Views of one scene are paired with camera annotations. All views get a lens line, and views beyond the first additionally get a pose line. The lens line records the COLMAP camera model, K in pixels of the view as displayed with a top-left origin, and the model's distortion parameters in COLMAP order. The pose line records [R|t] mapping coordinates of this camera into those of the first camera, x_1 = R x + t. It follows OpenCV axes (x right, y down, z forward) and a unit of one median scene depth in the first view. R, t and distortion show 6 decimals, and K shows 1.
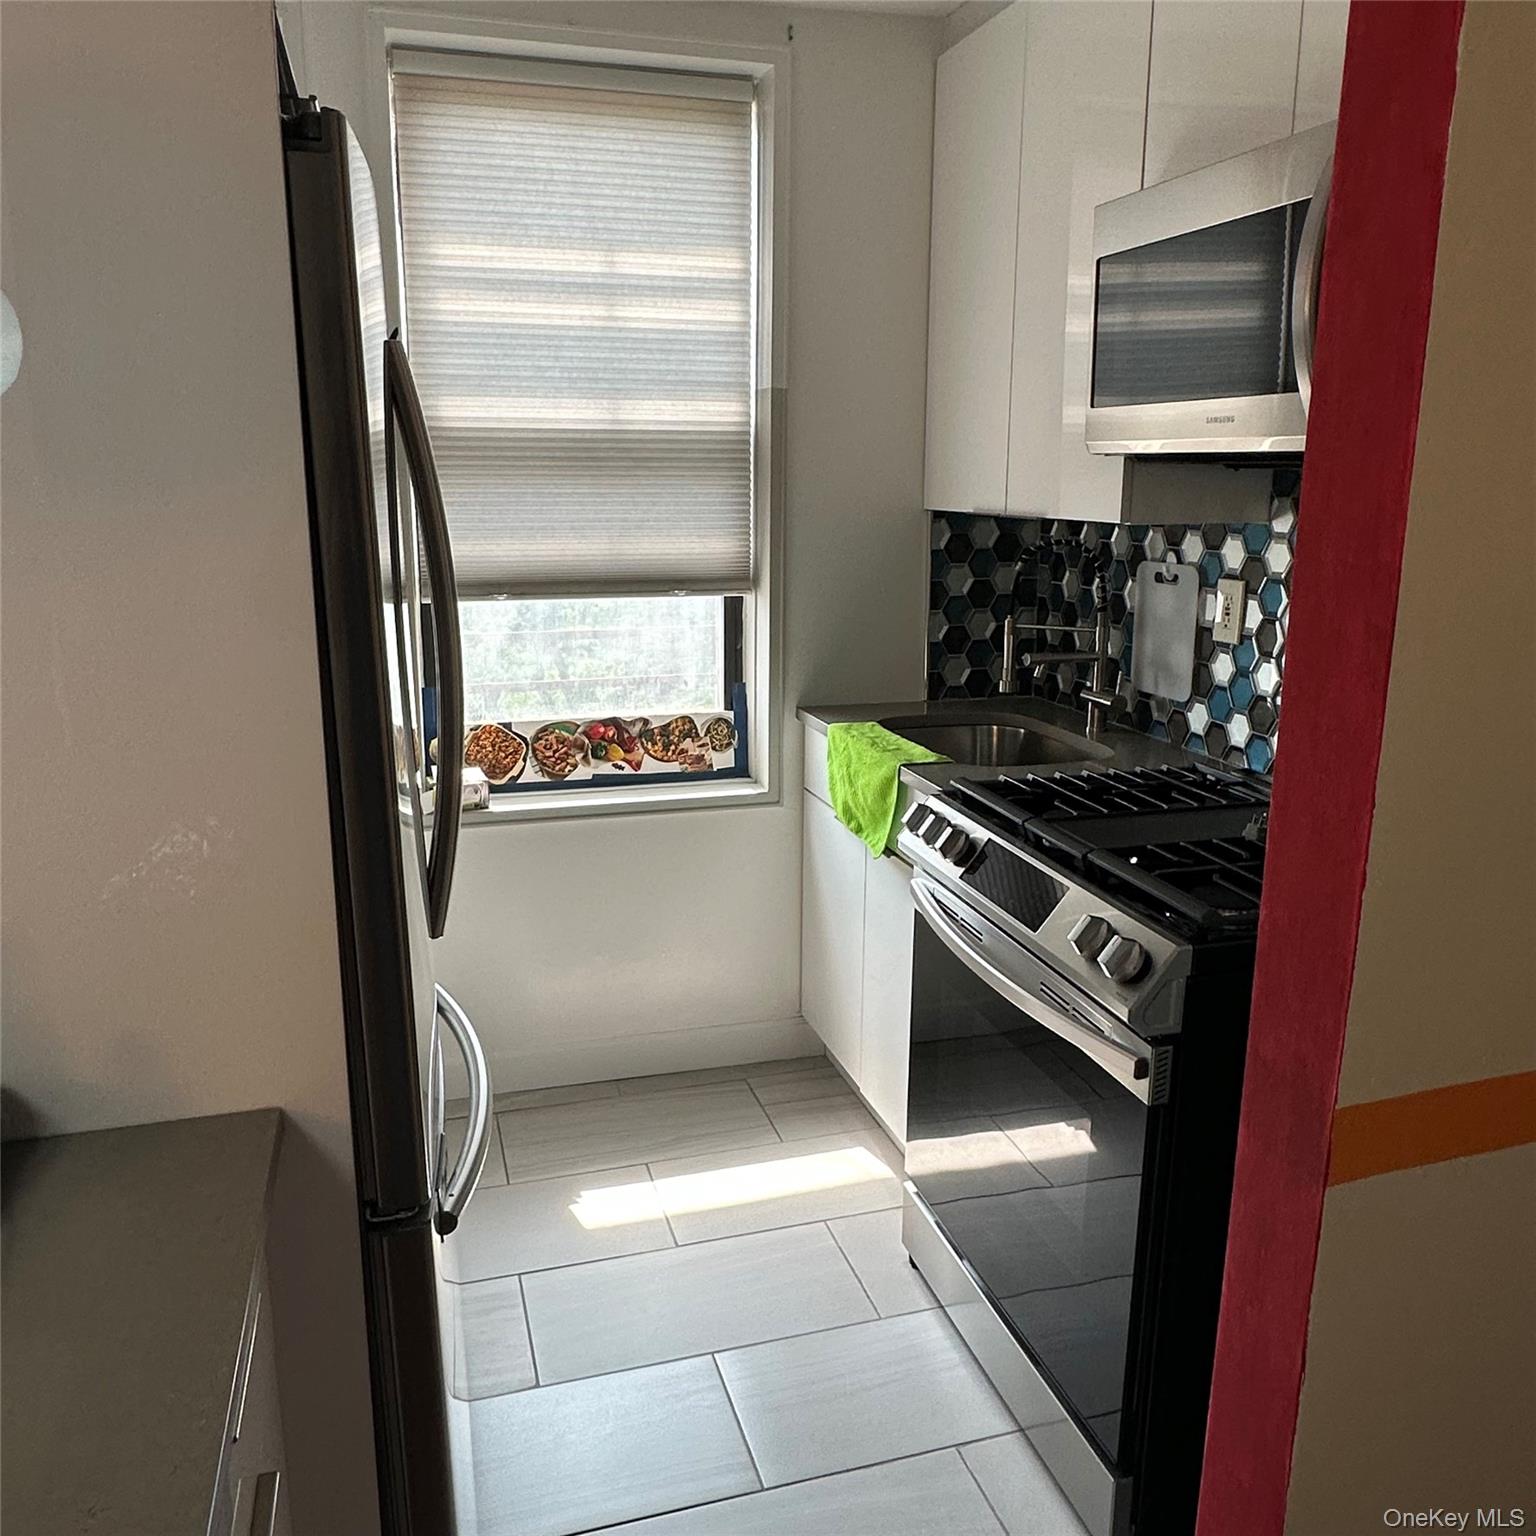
lens RADIAL K [[1271.1, 0, 767.0], [0, 1271.1, 763.8], [0, 0, 1]] dist [0.012526, -0.016723]
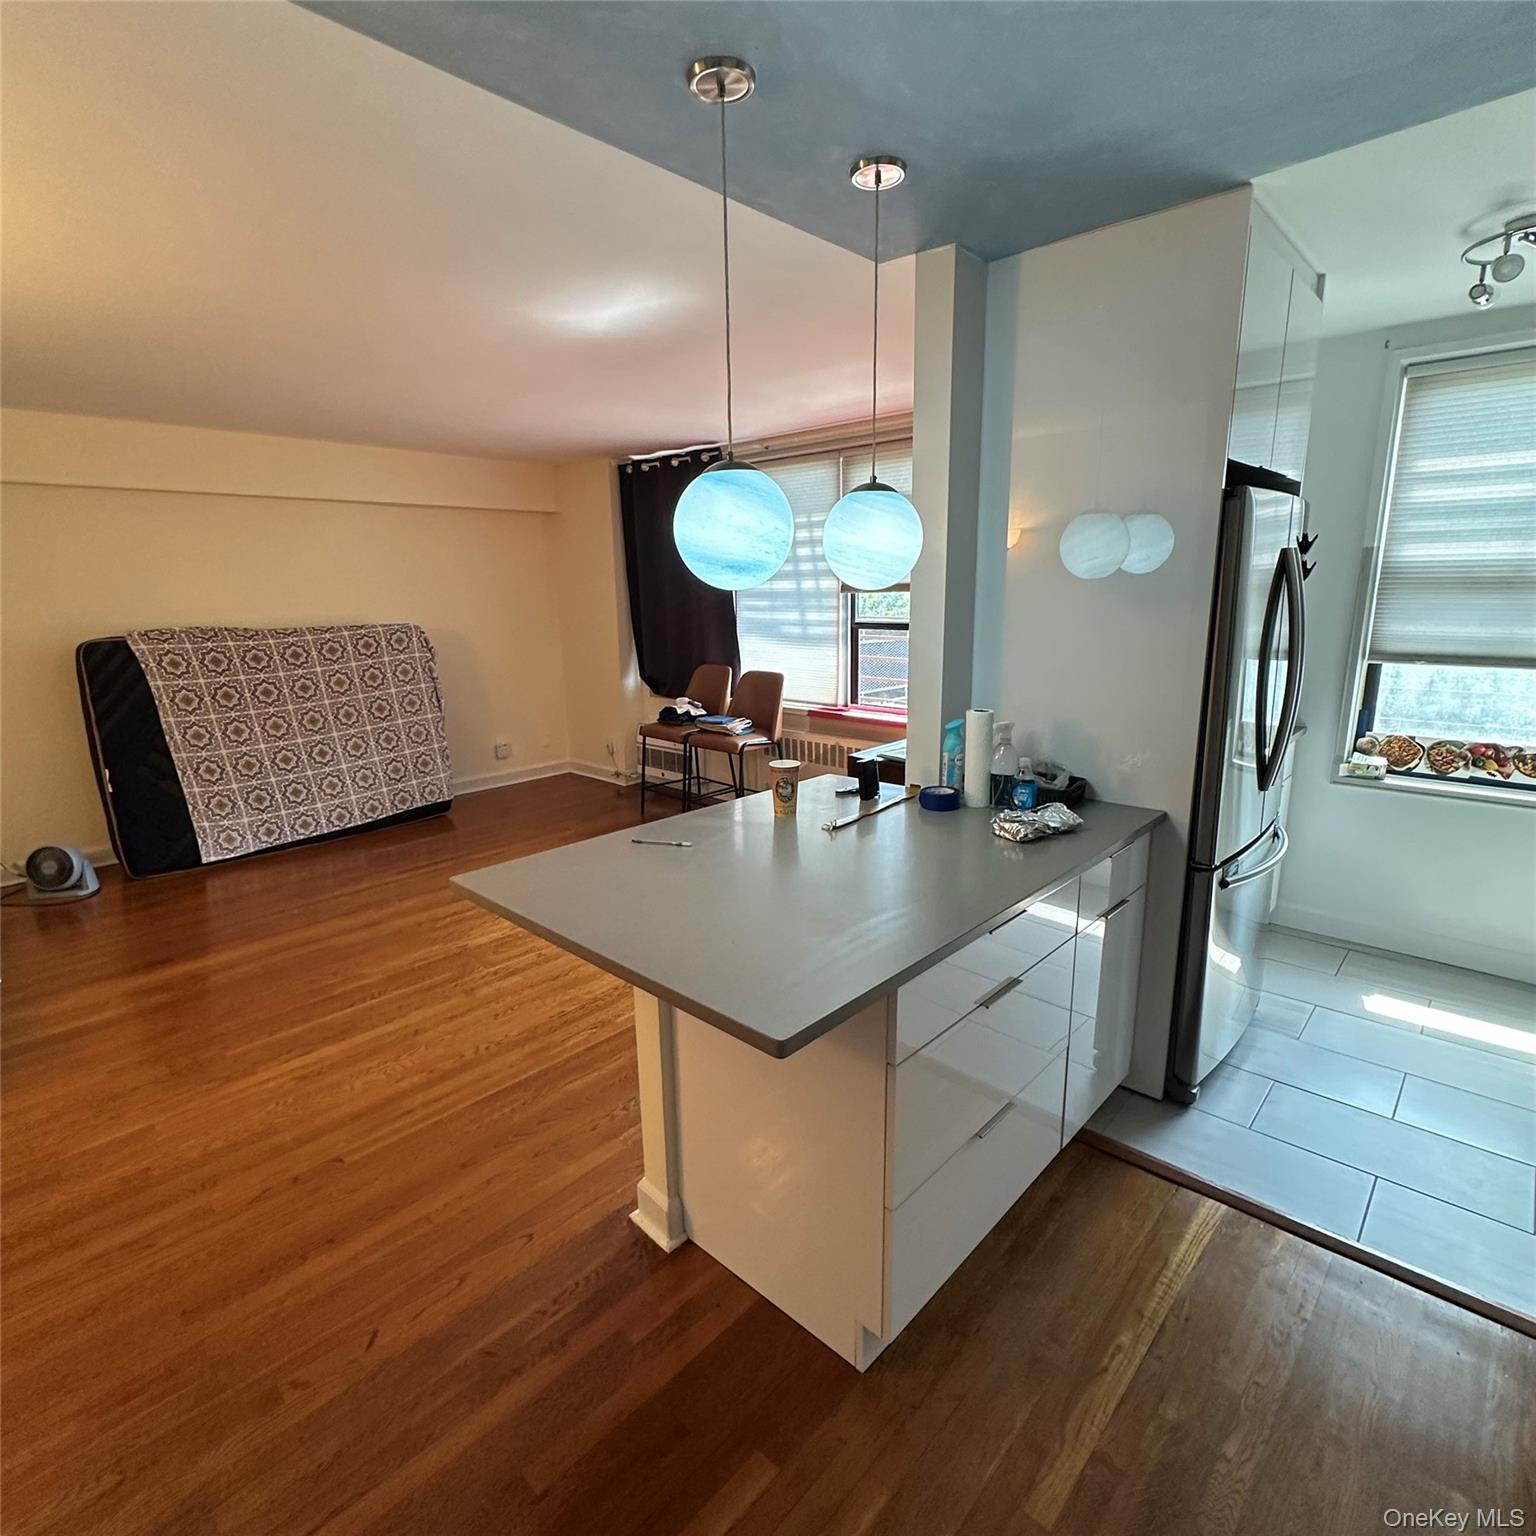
lens RADIAL K [[831.0, 0, 768.7], [0, 831.0, 767.5], [0, 0, 1]] dist [-0.005276, 0.003706]
pose [[0.519666, 0.175432, -0.836164, 0.284792], [-0.175337, 0.979759, 0.096589, 0.052993], [0.836184, 0.096416, 0.539907, -0.324783]]
